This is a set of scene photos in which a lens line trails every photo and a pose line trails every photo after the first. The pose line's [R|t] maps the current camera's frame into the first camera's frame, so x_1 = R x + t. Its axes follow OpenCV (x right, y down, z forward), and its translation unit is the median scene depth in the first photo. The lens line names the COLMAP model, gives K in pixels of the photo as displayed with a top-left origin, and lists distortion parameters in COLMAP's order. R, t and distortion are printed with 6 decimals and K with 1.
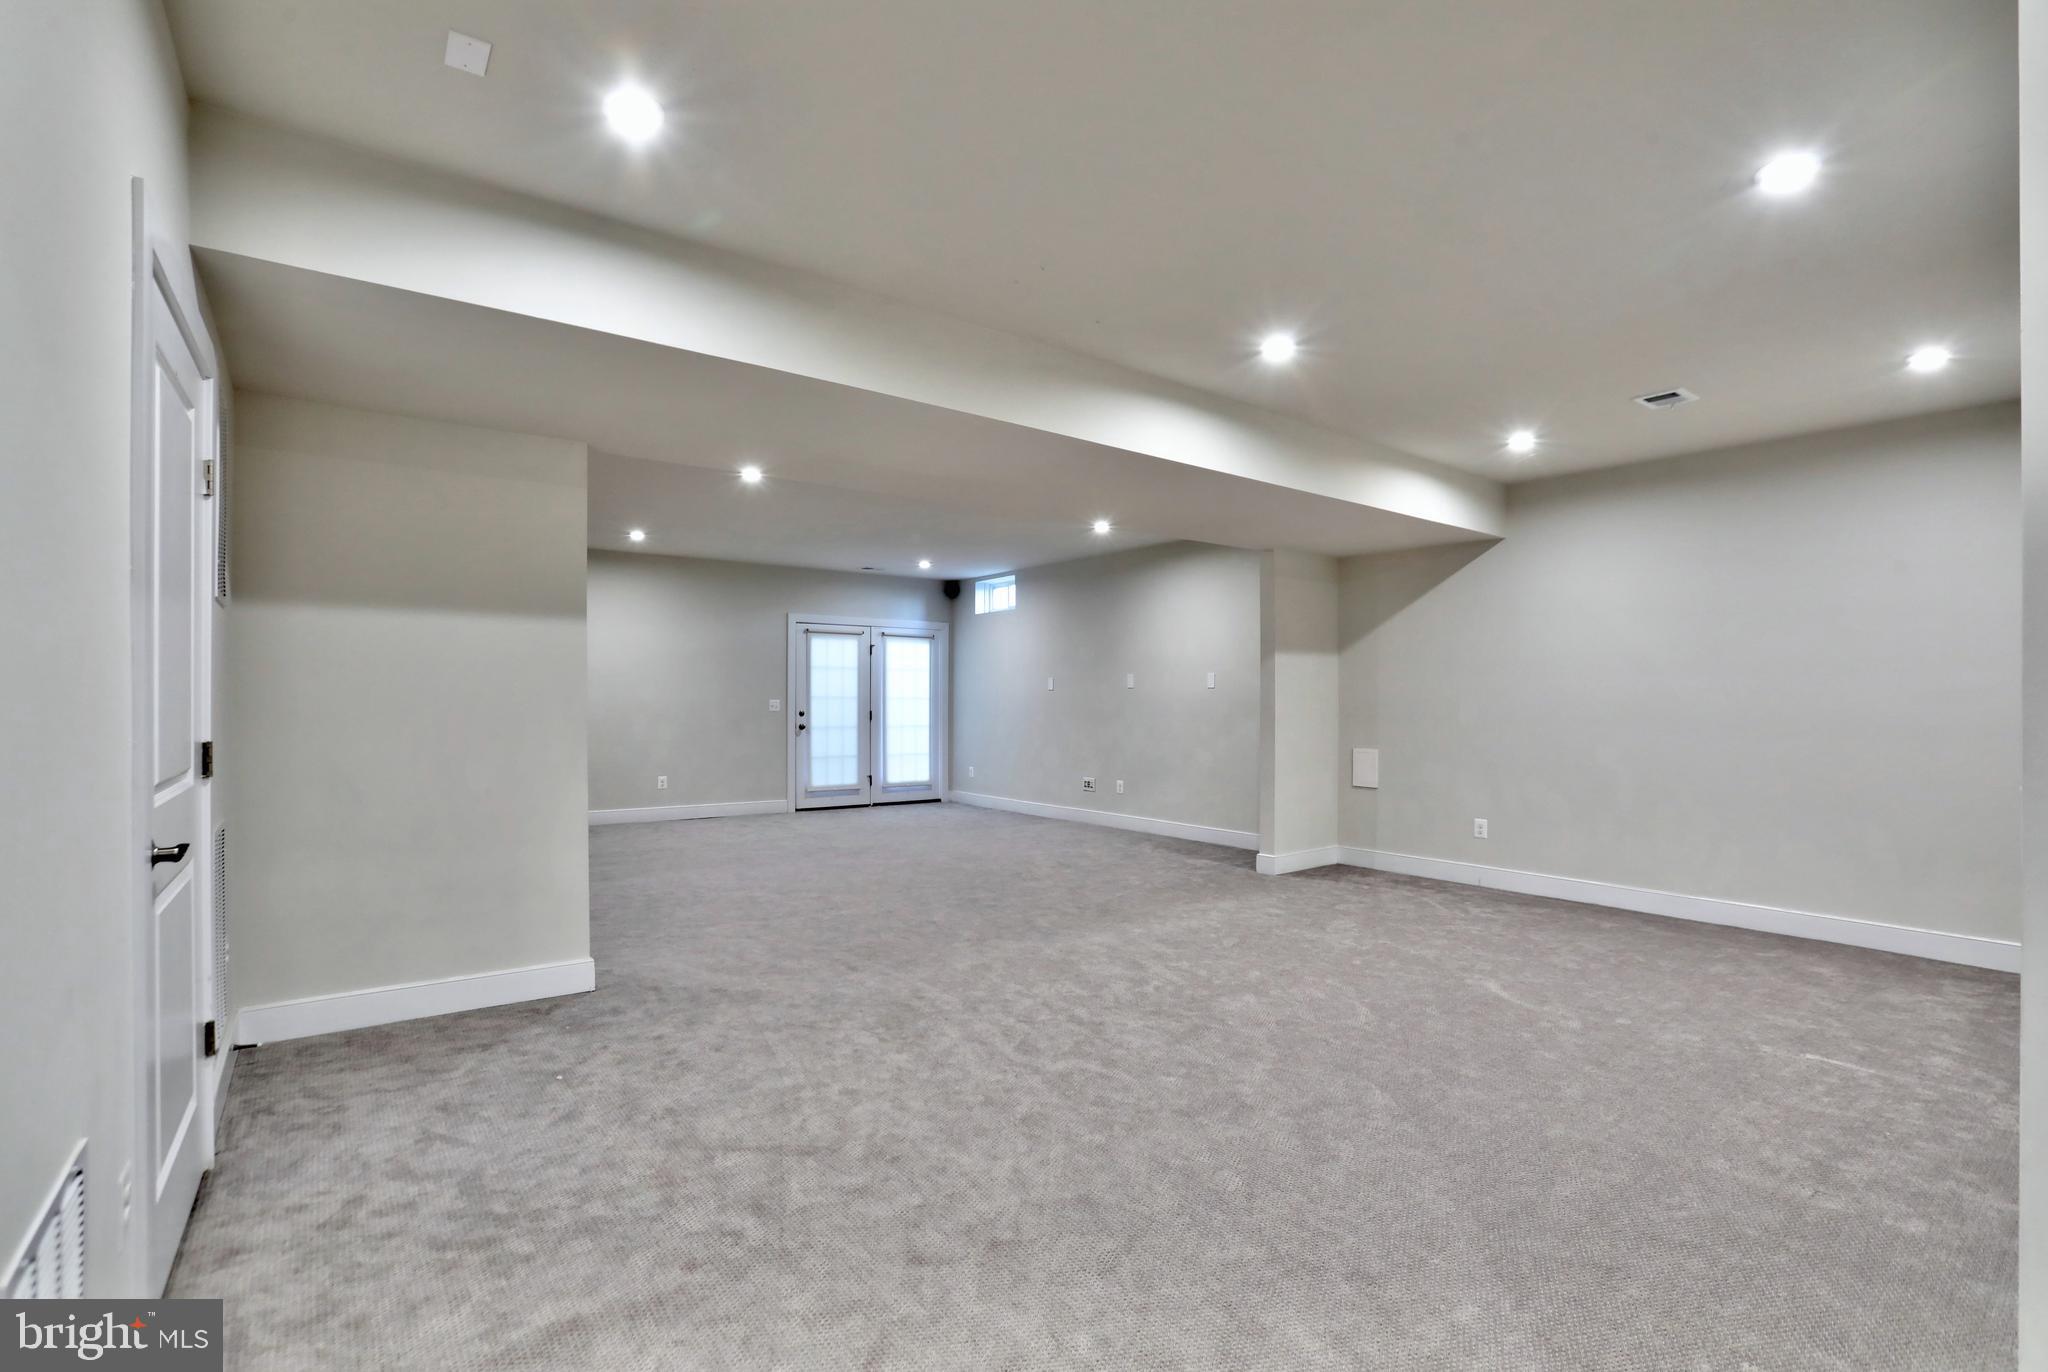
lens RADIAL K [[977.3, 0, 1018.5], [0, 977.3, 692.0], [0, 0, 1]] dist [-0.005634, -0.000349]
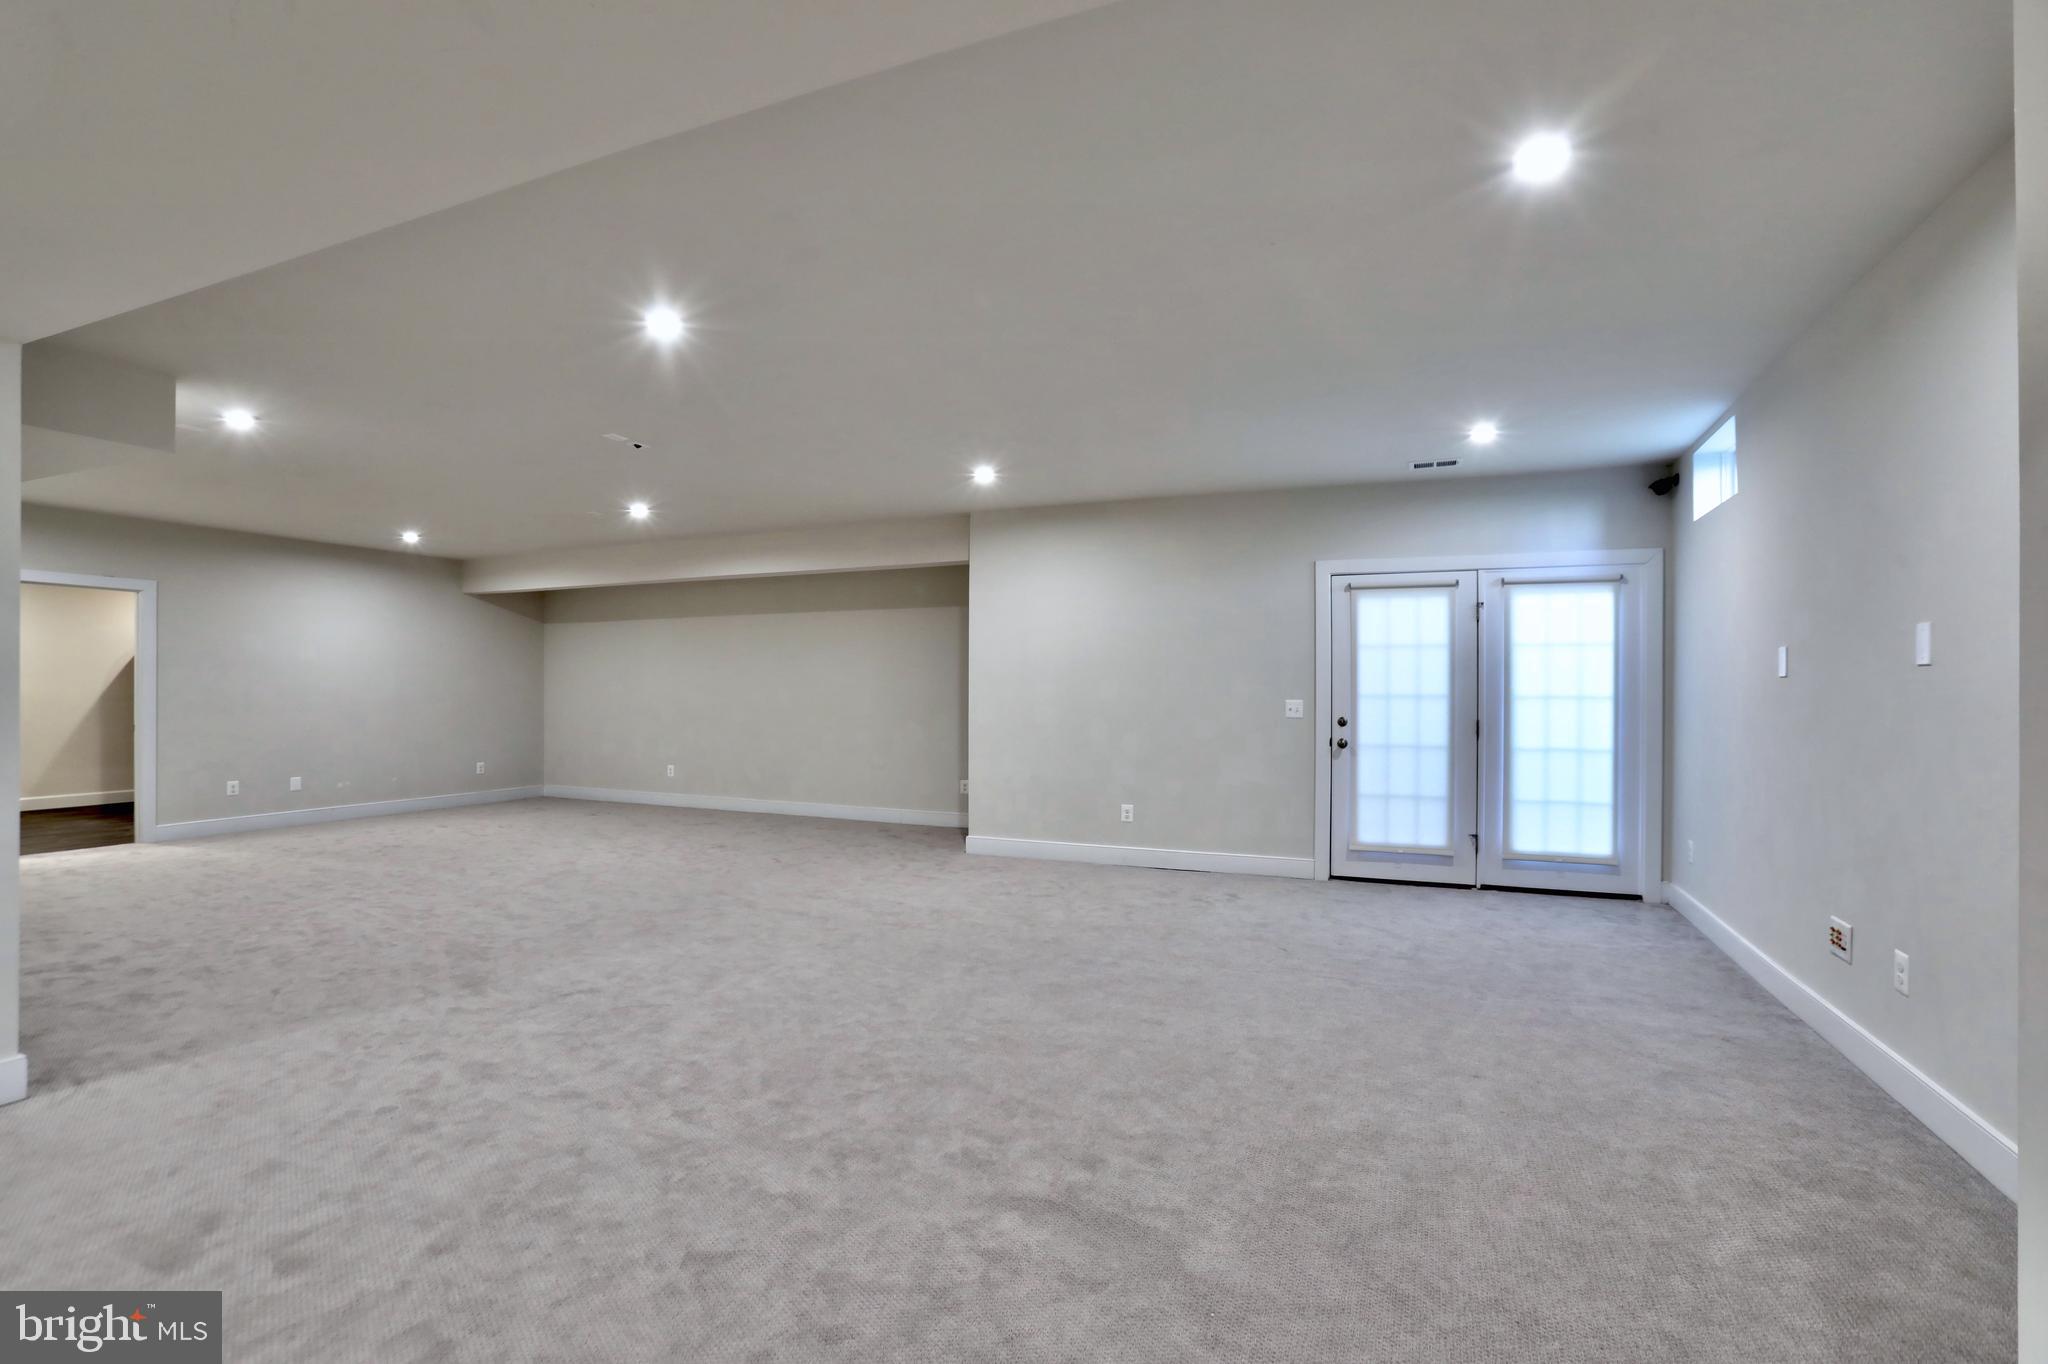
lens RADIAL K [[977.3, 0, 1027.8], [0, 977.3, 690.6], [0, 0, 1]] dist [-0.005634, -0.000349]
pose [[0.545166, -0.004227, -0.838318, 0.181443], [0.004271, 0.999988, -0.002265, 0.002684], [0.838317, -0.002345, 0.545178, 0.482100]]
